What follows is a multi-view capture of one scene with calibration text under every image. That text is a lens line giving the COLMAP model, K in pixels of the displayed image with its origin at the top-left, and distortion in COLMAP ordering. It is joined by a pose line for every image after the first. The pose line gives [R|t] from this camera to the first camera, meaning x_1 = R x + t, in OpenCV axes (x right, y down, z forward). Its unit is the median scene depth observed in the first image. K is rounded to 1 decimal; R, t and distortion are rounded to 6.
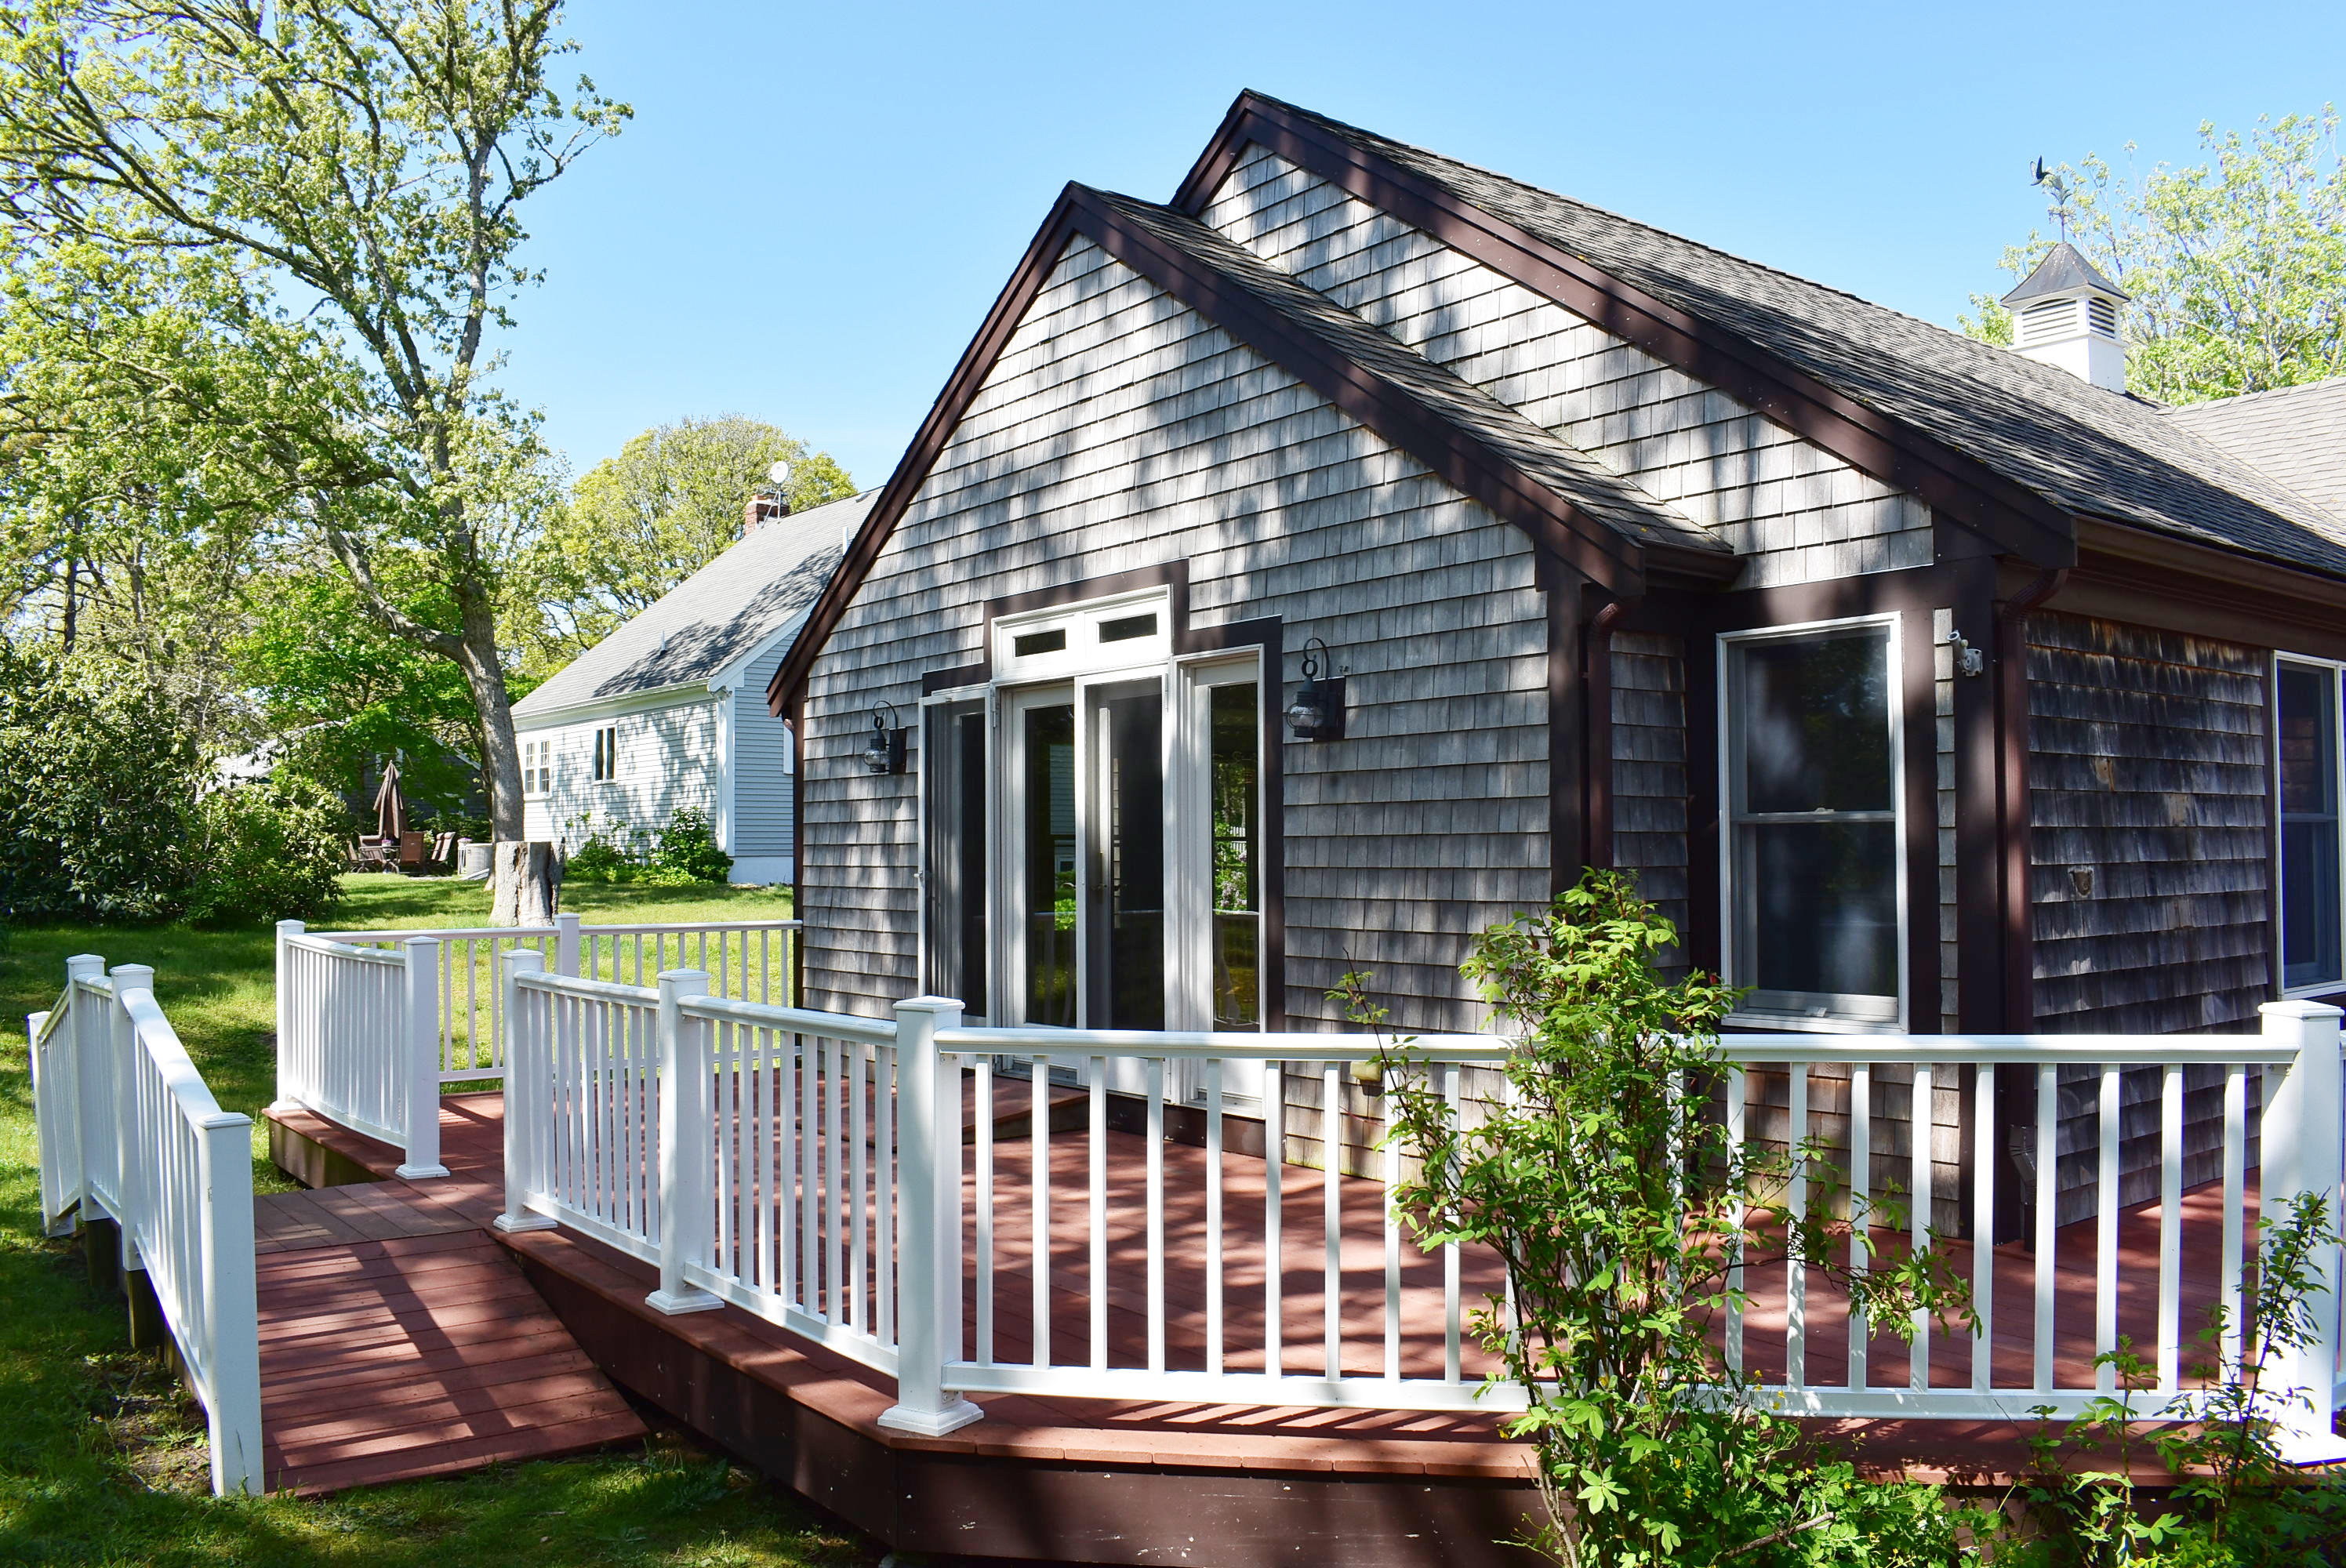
lens RADIAL K [[1859.3, 0, 1179.2], [0, 1859.3, 780.4], [0, 0, 1]] dist [-0.087087, 0.013547]
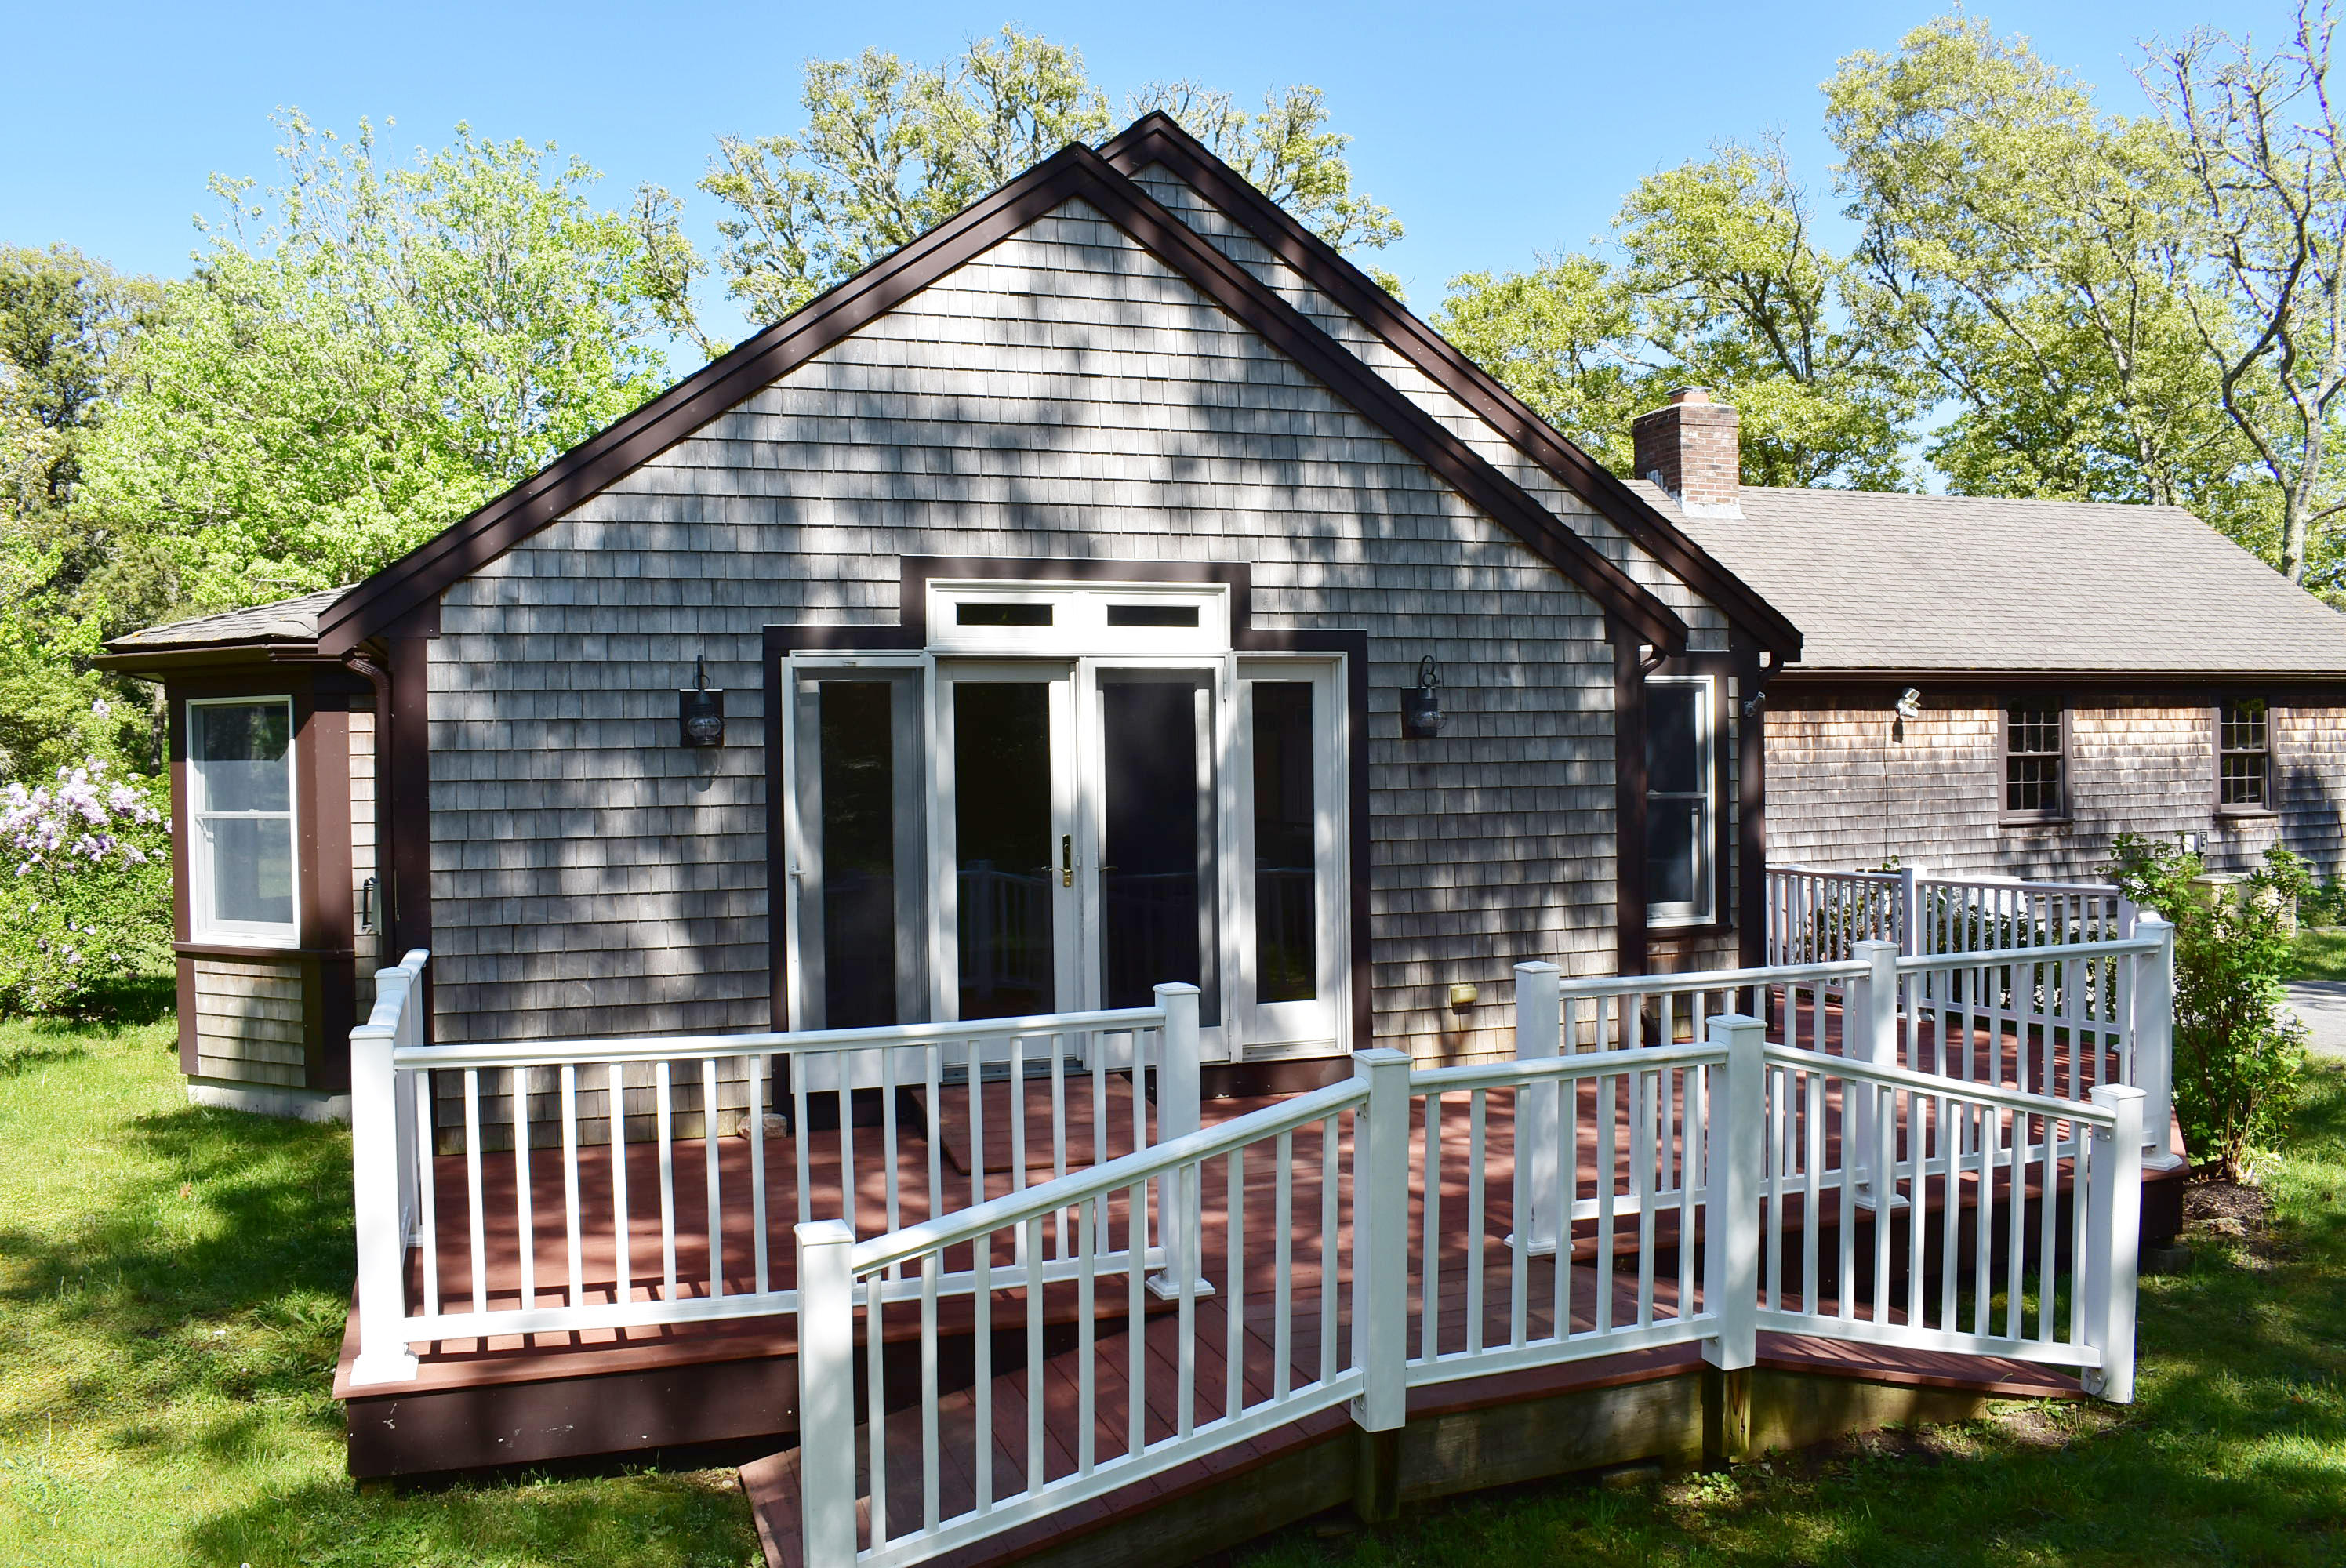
lens RADIAL K [[1859.3, 0, 1180.1], [0, 1859.3, 793.7], [0, 0, 1]] dist [-0.087087, 0.013547]
pose [[0.315435, -0.020503, 0.948726, -1.042494], [-0.025251, 0.999231, 0.029990, -0.015574], [-0.948611, -0.033416, 0.314675, 0.685858]]
